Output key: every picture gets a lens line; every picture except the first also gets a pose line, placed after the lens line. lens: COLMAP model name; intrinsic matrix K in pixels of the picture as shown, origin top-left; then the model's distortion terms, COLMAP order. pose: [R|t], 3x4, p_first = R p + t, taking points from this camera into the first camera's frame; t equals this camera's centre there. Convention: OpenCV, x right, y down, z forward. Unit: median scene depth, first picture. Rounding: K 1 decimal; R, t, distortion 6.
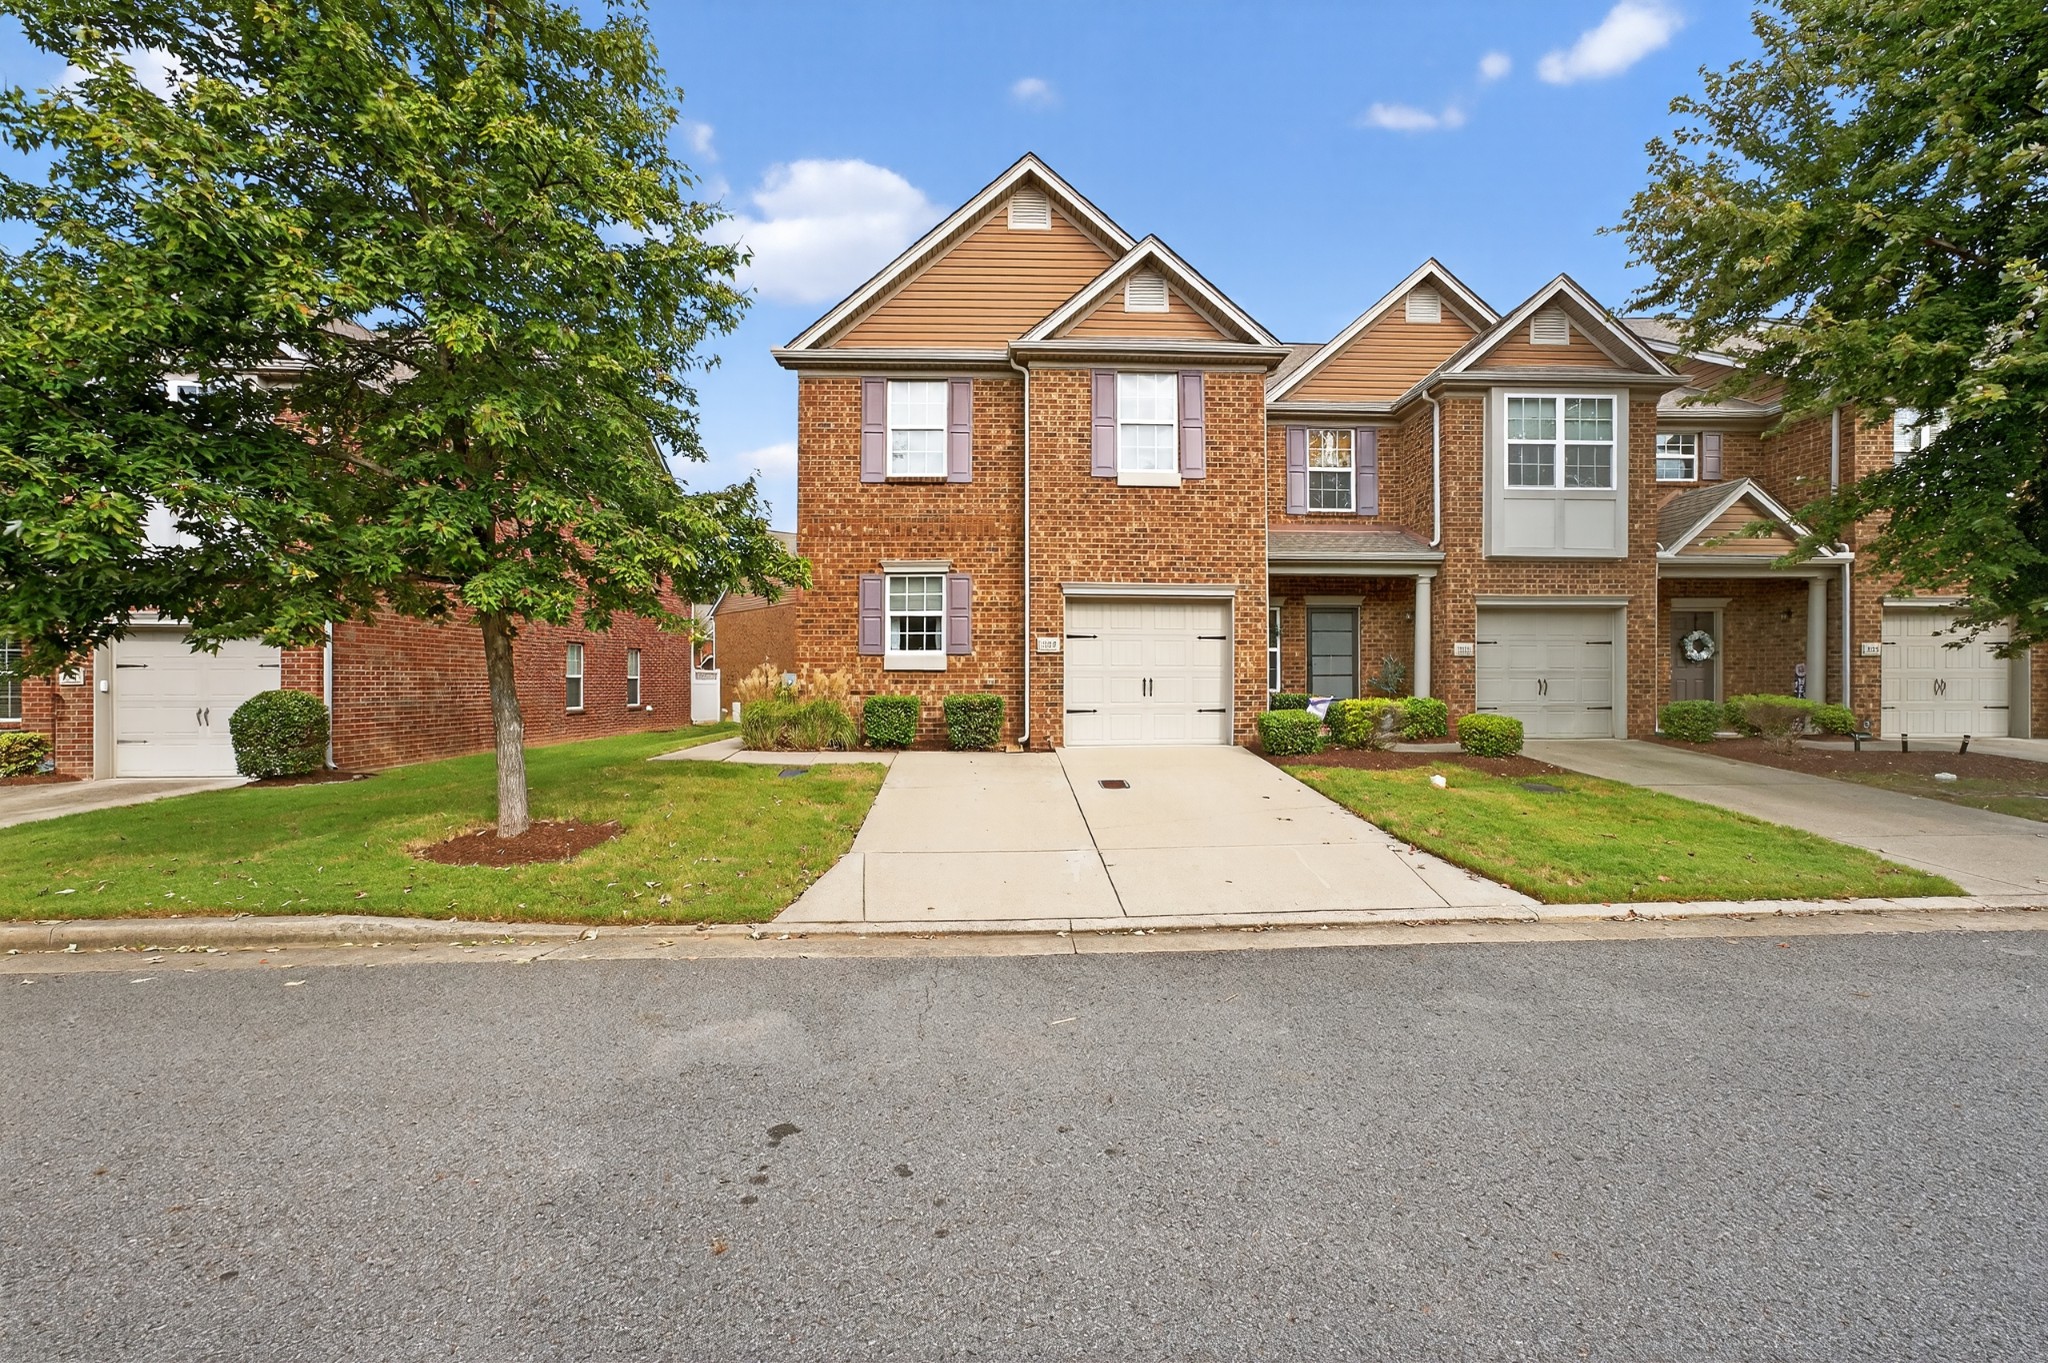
lens RADIAL K [[665.6, 0, 1023.6], [0, 665.6, 646.8], [0, 0, 1]] dist [-0.009126, 0.004783]
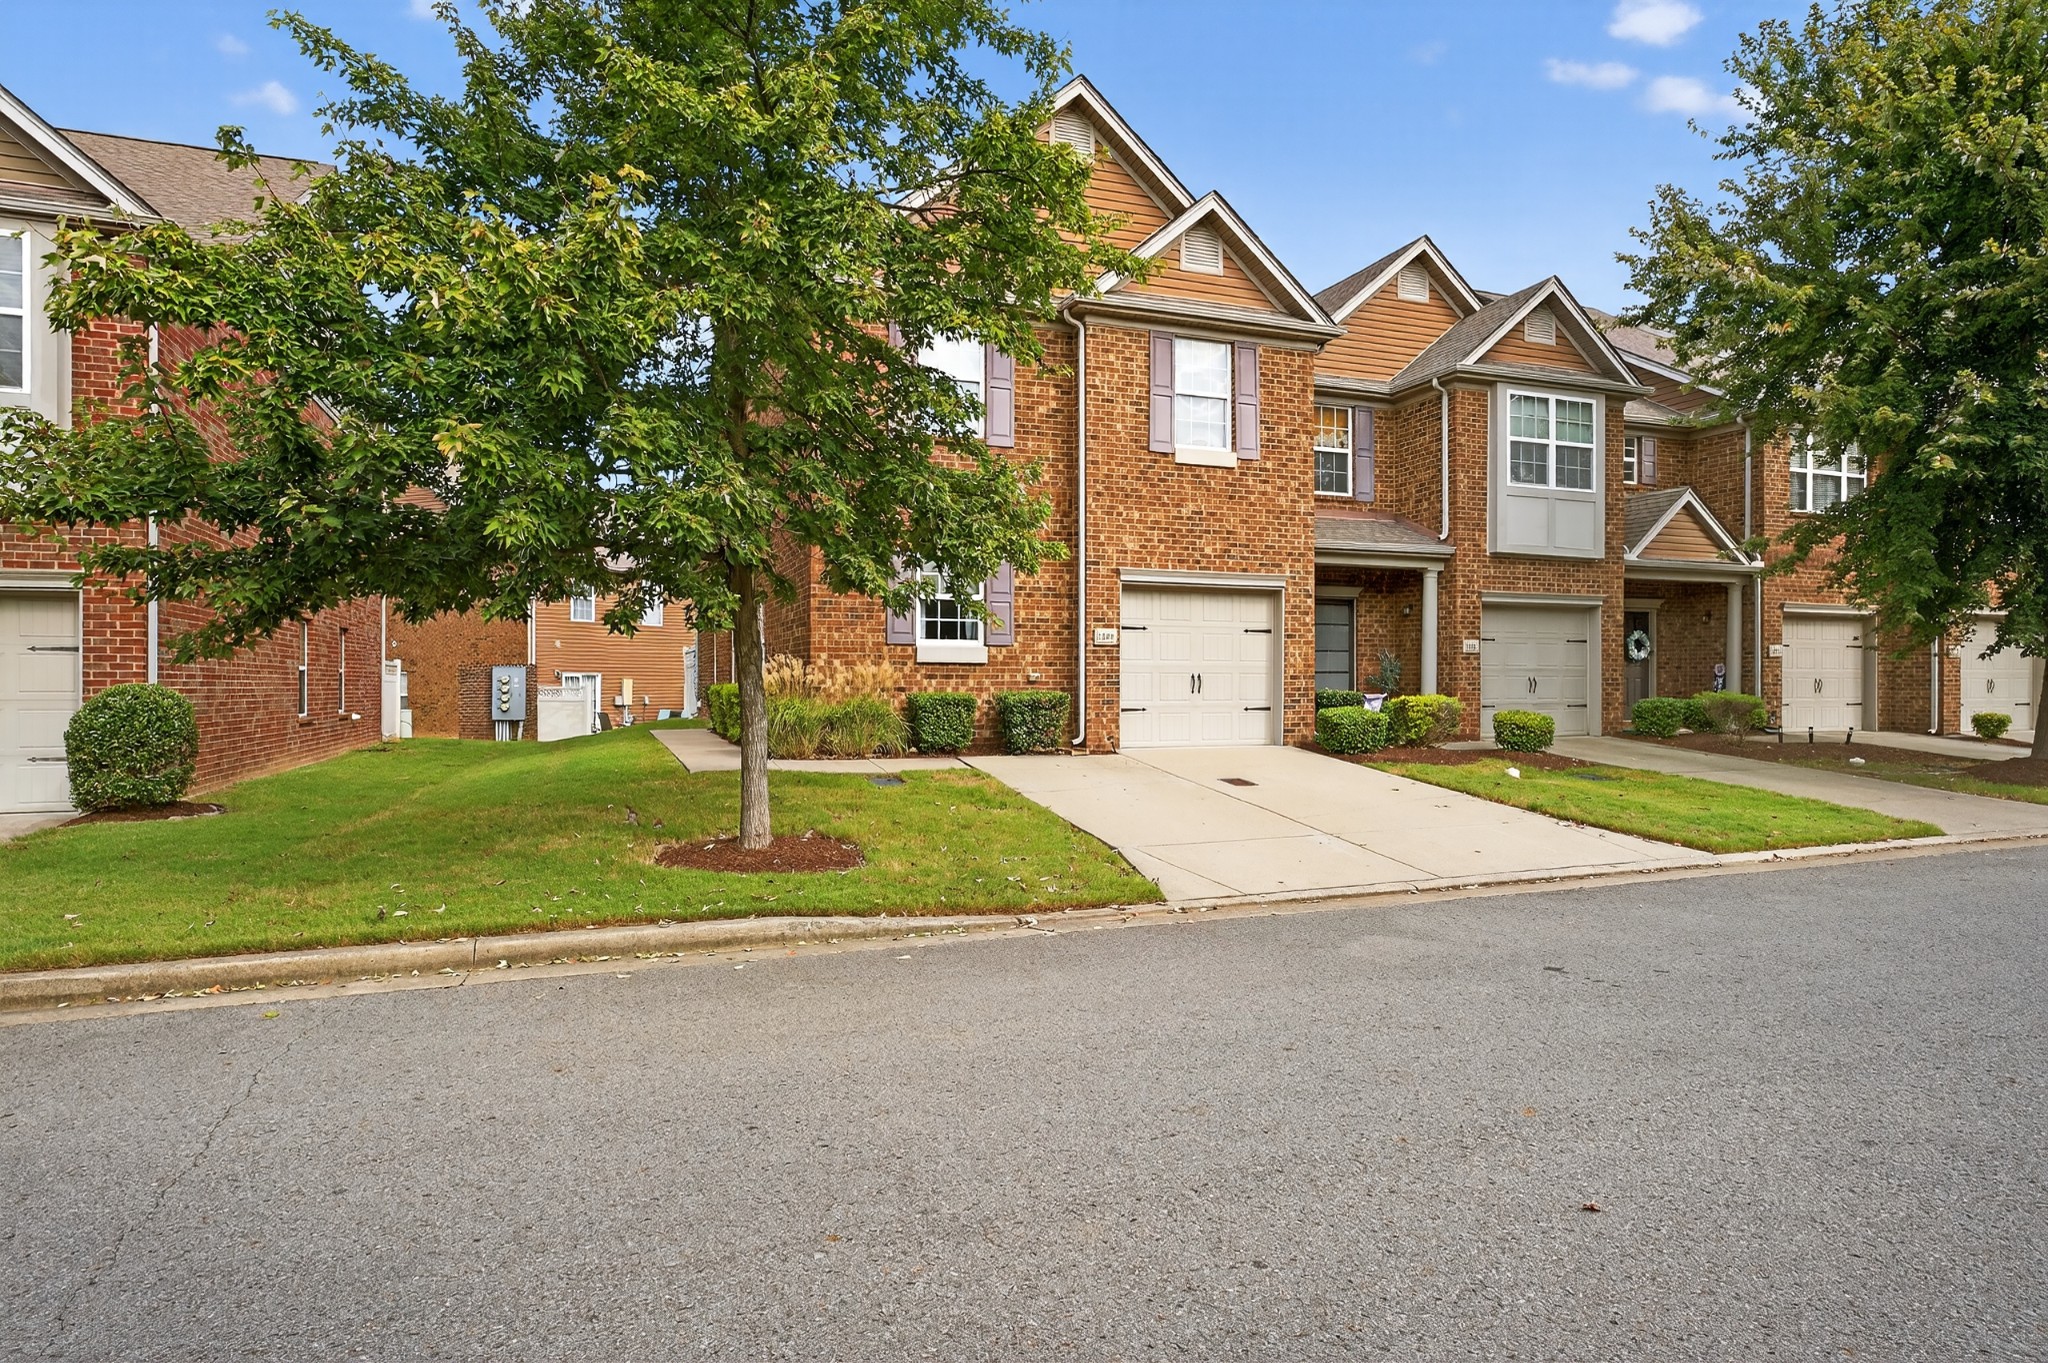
lens RADIAL K [[871.9, 0, 1024.9], [0, 871.9, 634.6], [0, 0, 1]] dist [0.000437, 0.000291]
pose [[0.968877, 0.016069, 0.247022, -0.333030], [-0.016505, 0.999864, -0.000306, -0.002437], [-0.246994, -0.003780, 0.969010, -0.102902]]
